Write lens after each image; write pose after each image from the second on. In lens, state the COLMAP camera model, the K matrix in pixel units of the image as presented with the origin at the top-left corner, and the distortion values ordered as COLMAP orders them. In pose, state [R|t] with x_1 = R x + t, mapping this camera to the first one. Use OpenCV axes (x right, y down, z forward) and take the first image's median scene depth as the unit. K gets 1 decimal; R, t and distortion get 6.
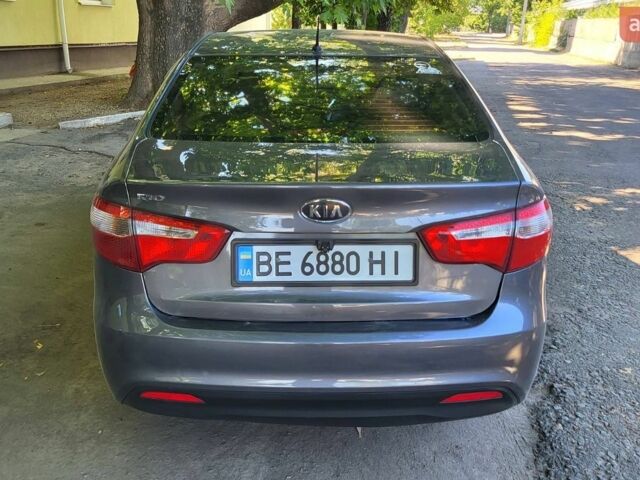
lens RADIAL K [[652.6, 0, 319.0], [0, 652.6, 239.1], [0, 0, 1]] dist [0.037009, 0.000000]
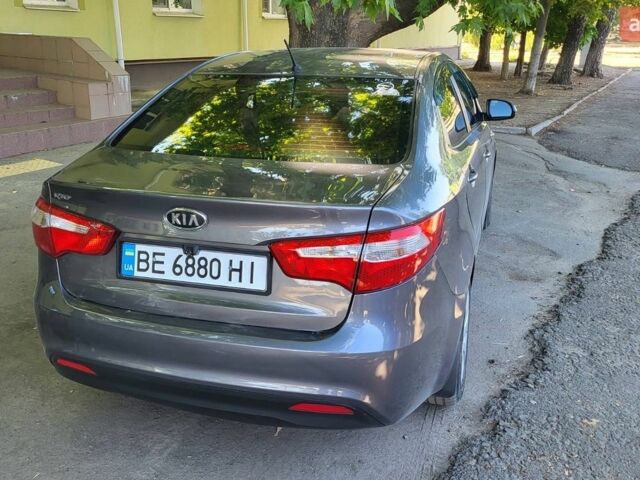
lens RADIAL K [[652.6, 0, 299.5], [0, 652.6, 249.4], [0, 0, 1]] dist [0.037009, 0.000000]
pose [[0.946154, 0.092110, -0.310334, 0.525601], [-0.091007, 0.995686, 0.018063, -0.028507], [0.310660, 0.011153, 0.950456, -0.003566]]
